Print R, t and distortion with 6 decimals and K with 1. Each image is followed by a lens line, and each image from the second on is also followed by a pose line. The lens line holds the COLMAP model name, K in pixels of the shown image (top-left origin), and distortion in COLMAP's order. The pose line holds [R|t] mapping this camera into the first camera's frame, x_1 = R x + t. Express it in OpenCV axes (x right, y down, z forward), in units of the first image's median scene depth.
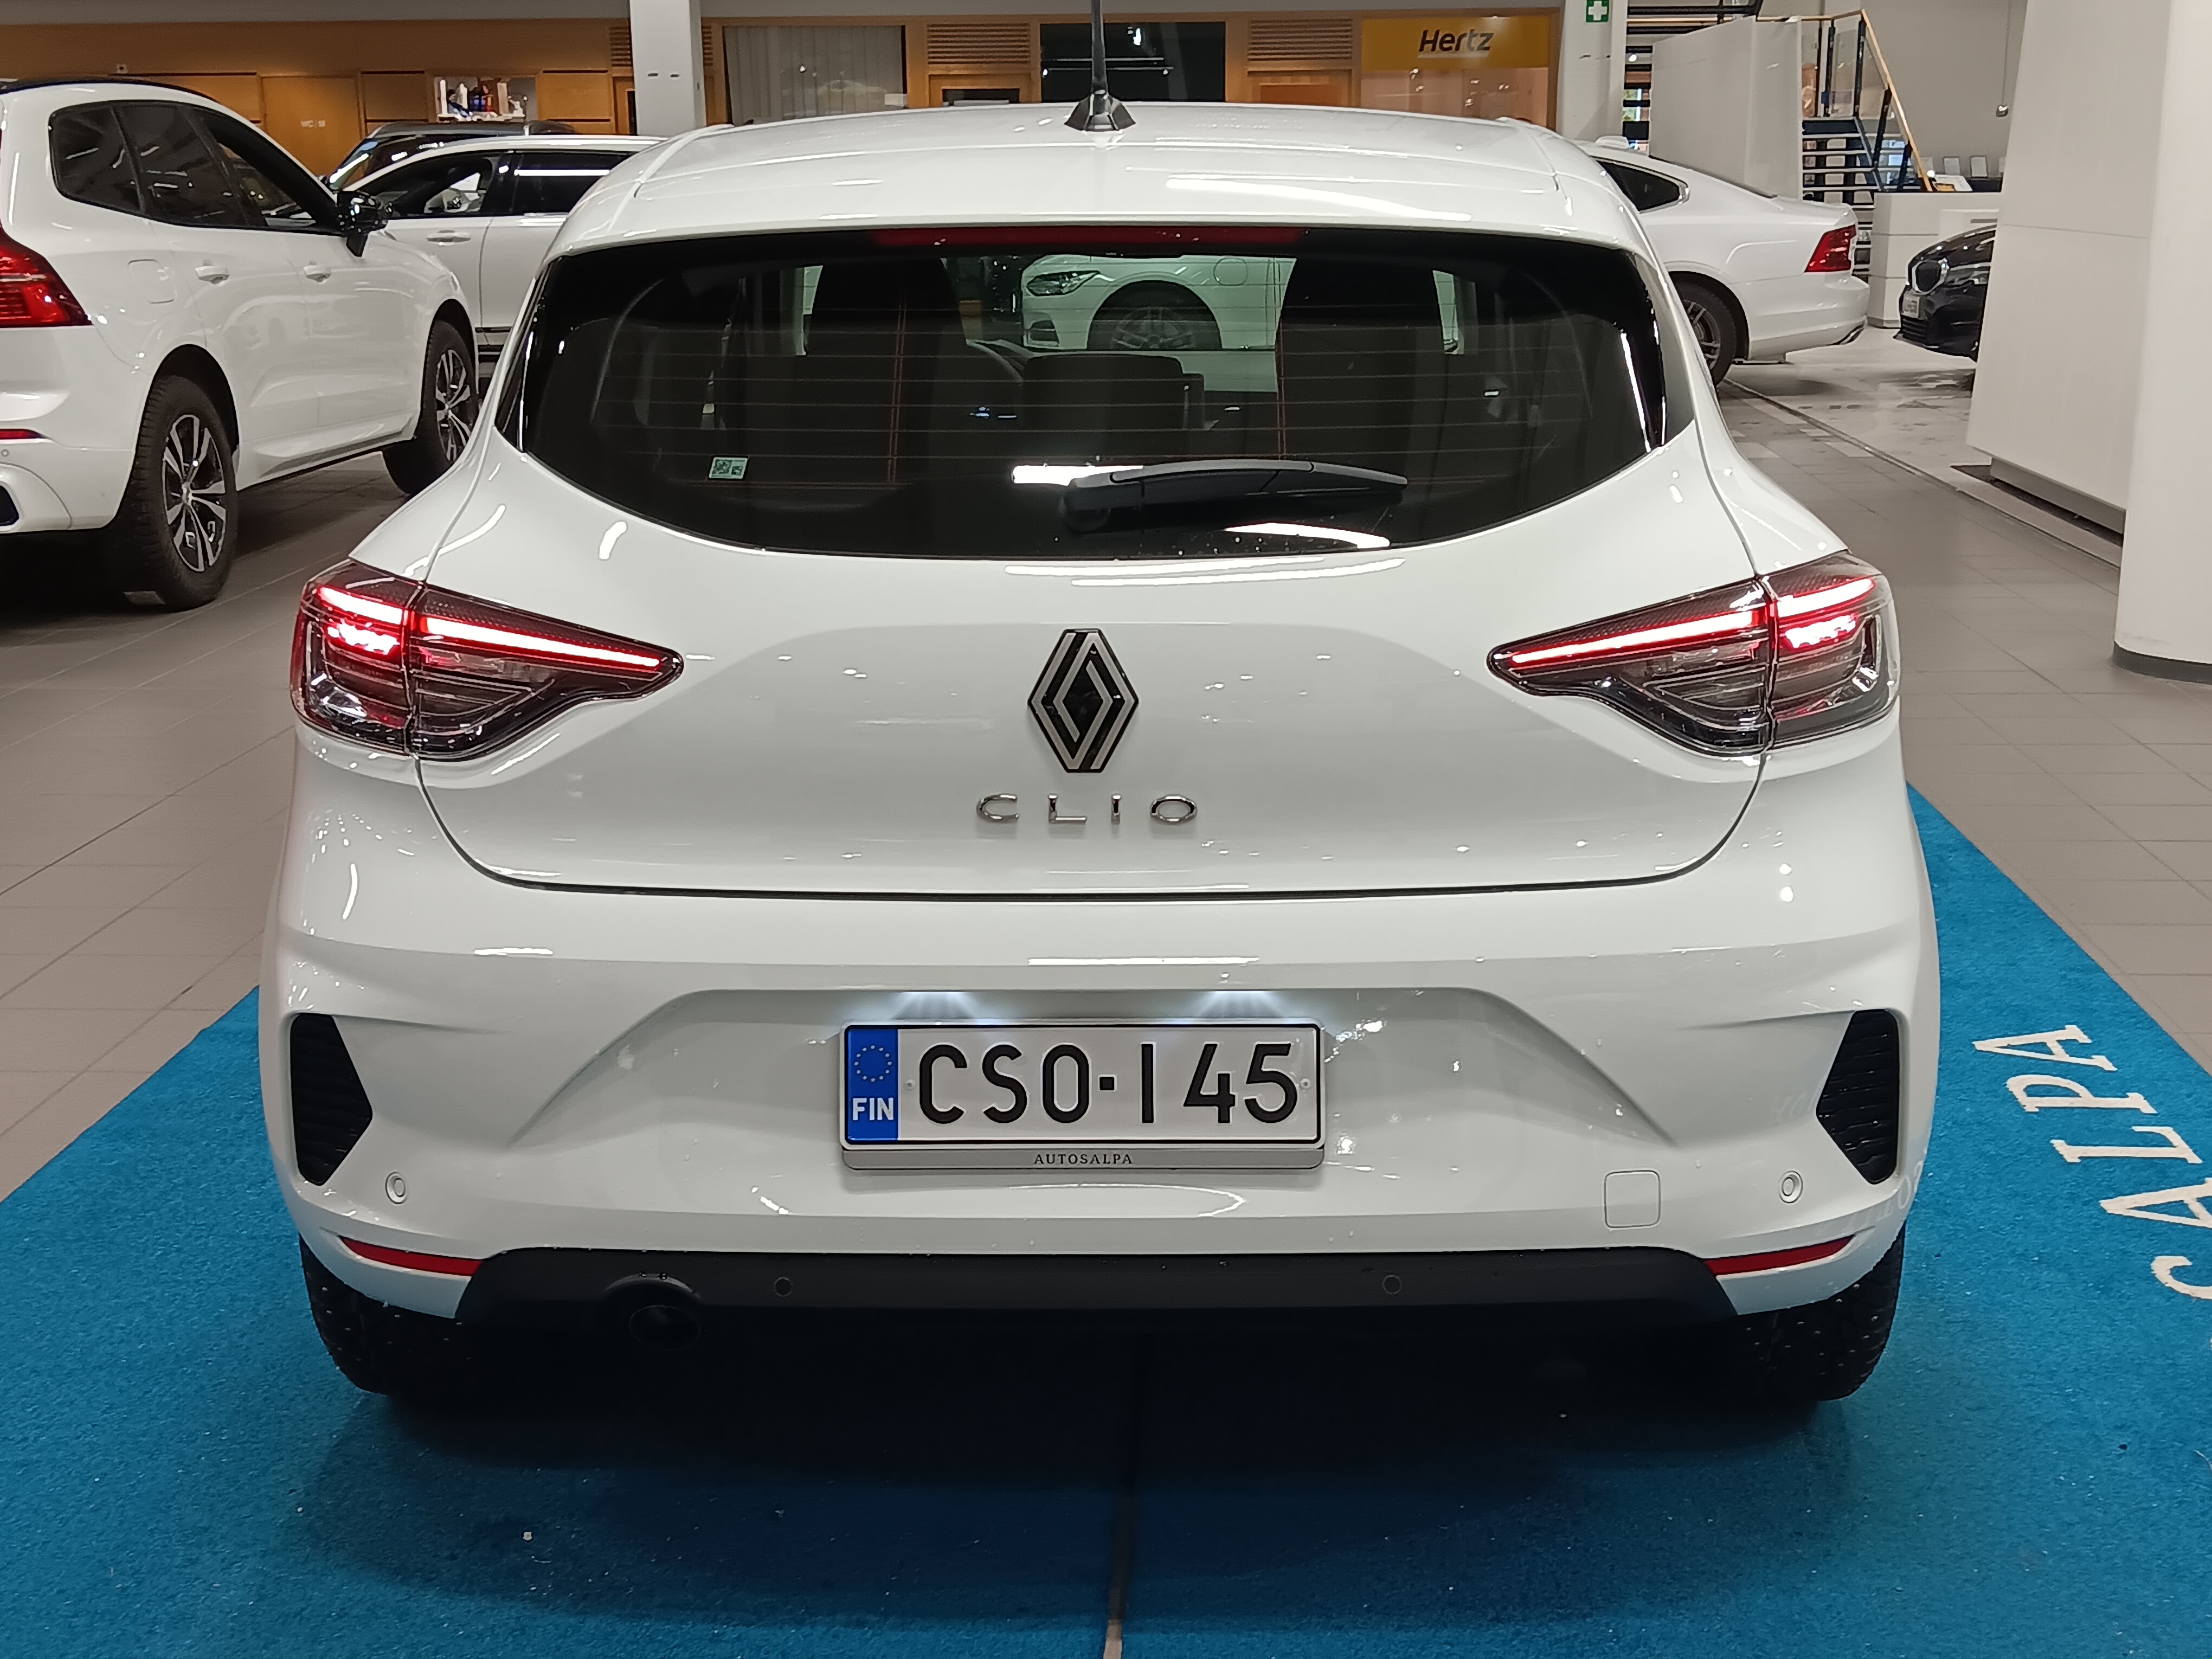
lens RADIAL K [[2610.5, 0, 1105.0], [0, 2610.5, 835.4], [0, 0, 1]] dist [0.145618, 0.000000]
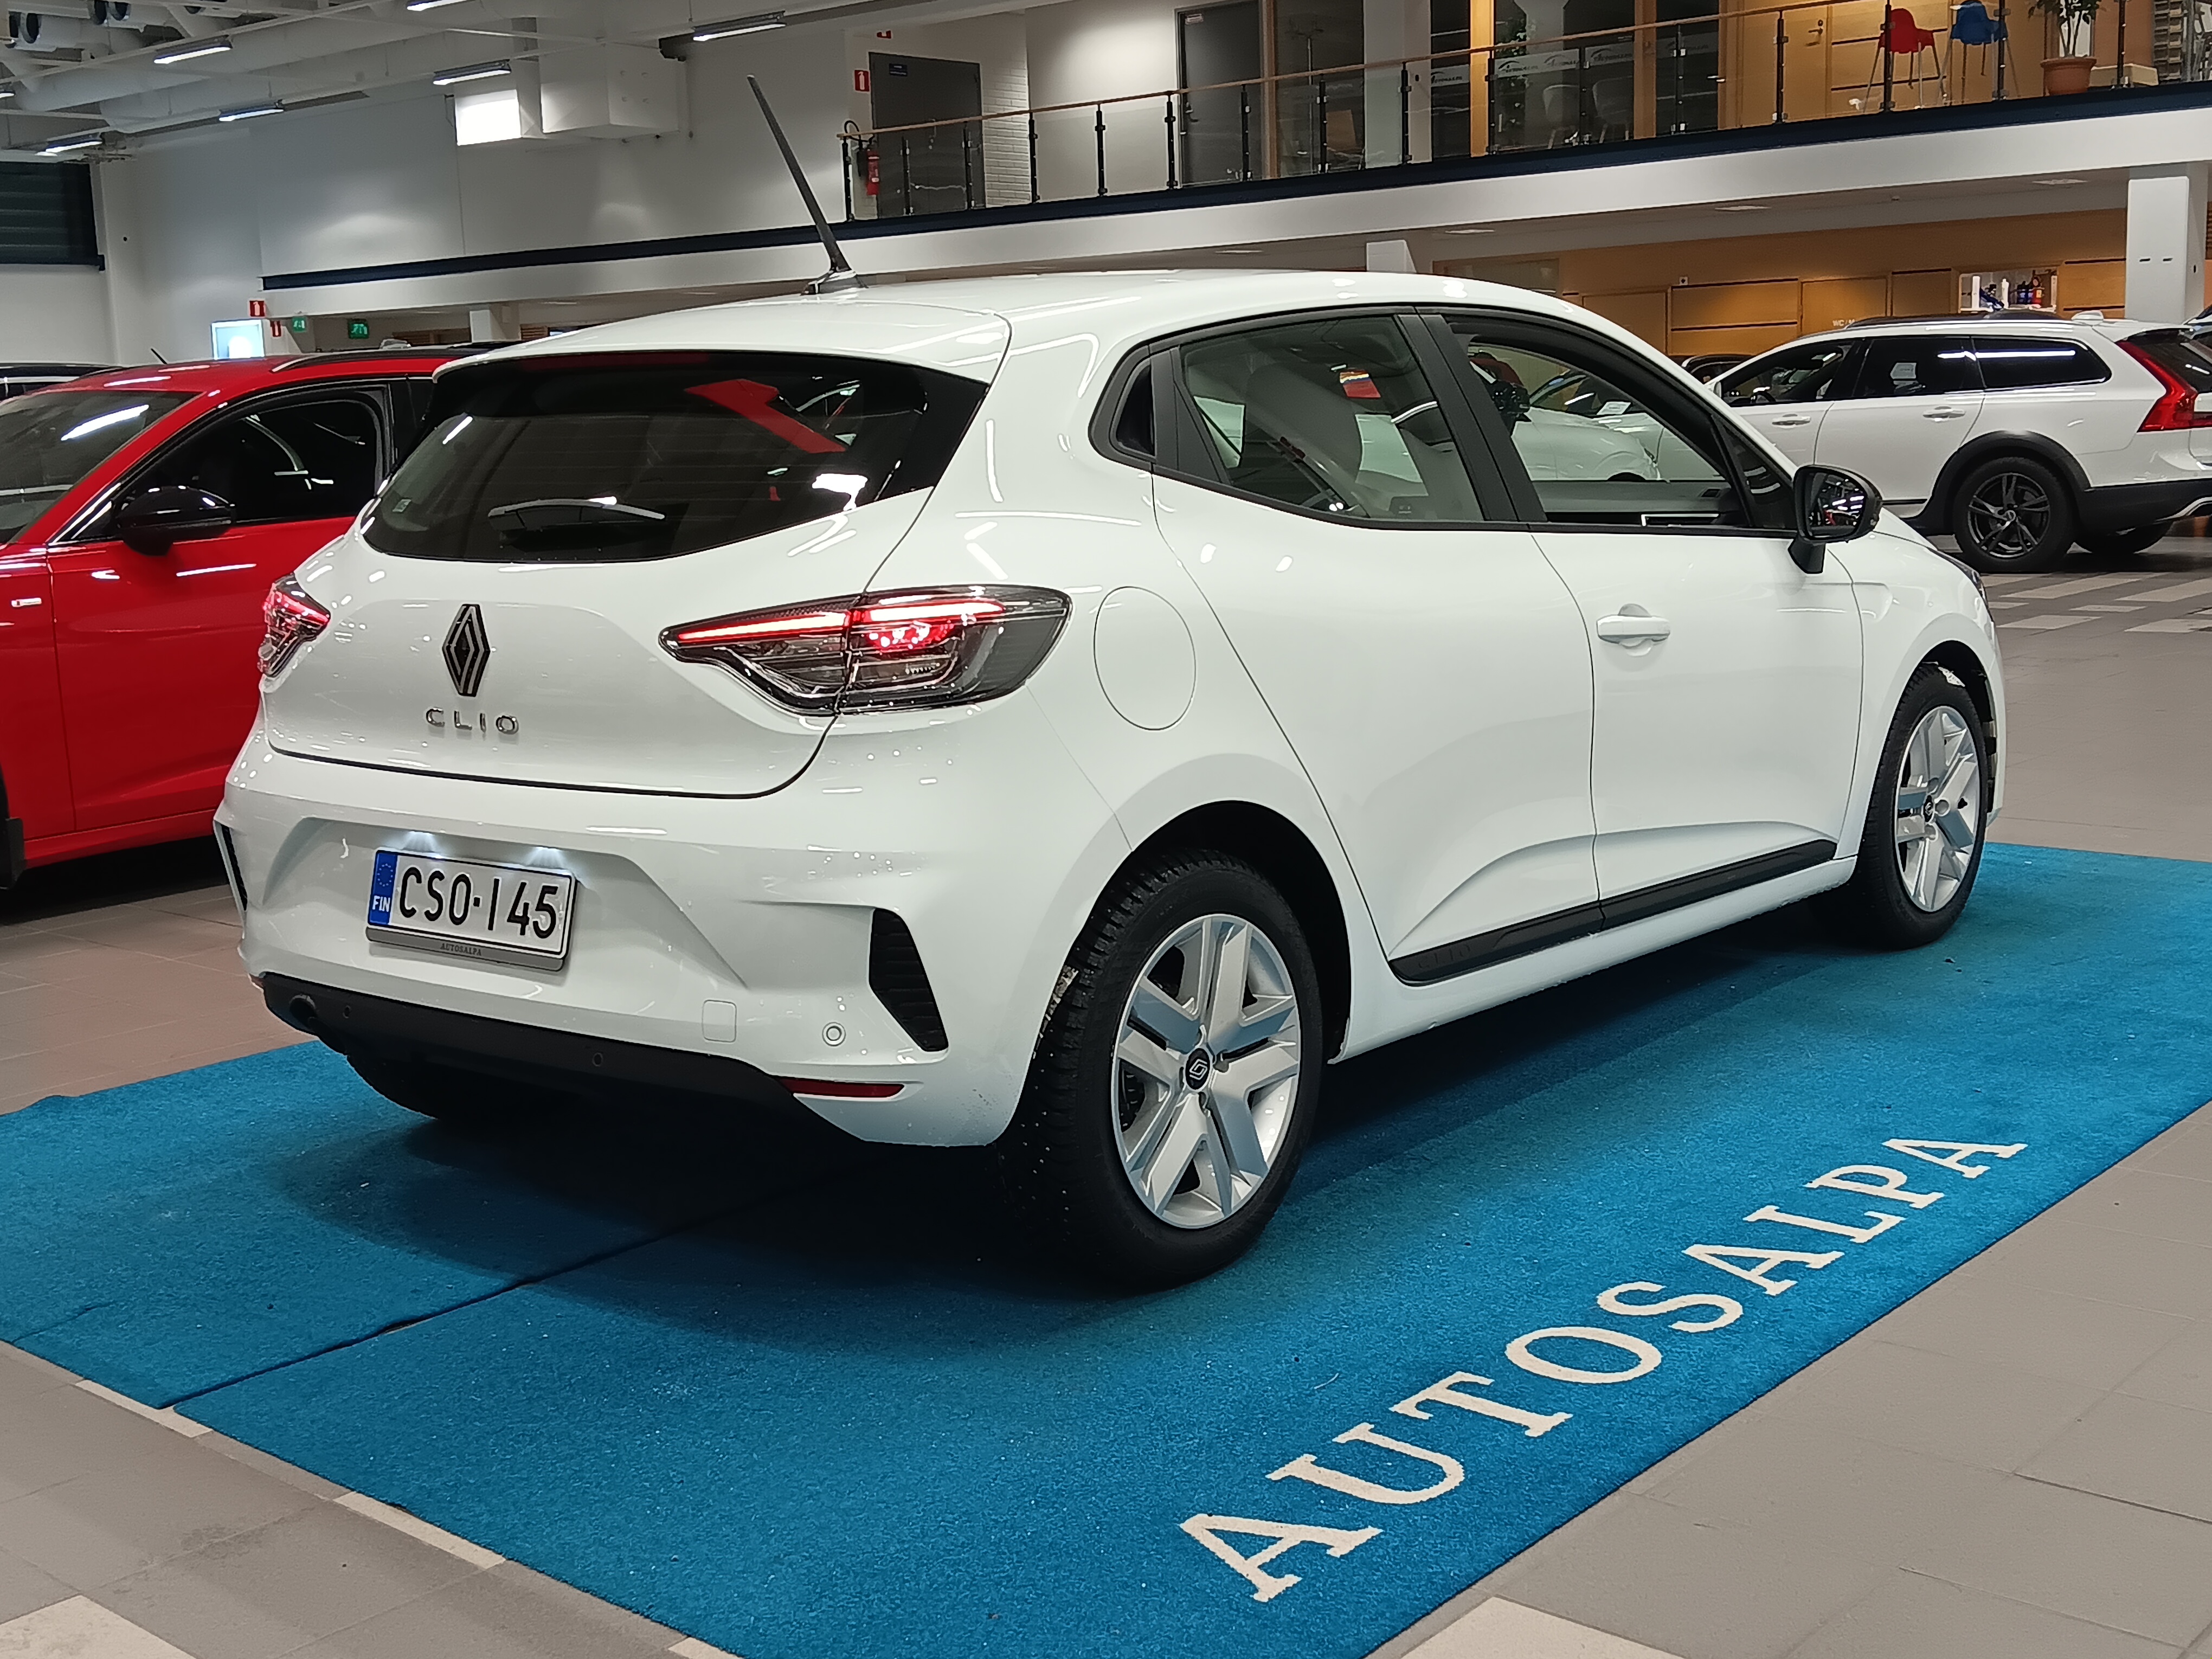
lens RADIAL K [[2610.5, 0, 1111.6], [0, 2610.5, 815.8], [0, 0, 1]] dist [0.145618, 0.000000]
pose [[0.795314, 0.083012, -0.600488, 1.214658], [-0.129780, 0.990928, -0.034900, 0.050443], [0.592143, 0.105687, 0.798872, -0.016443]]
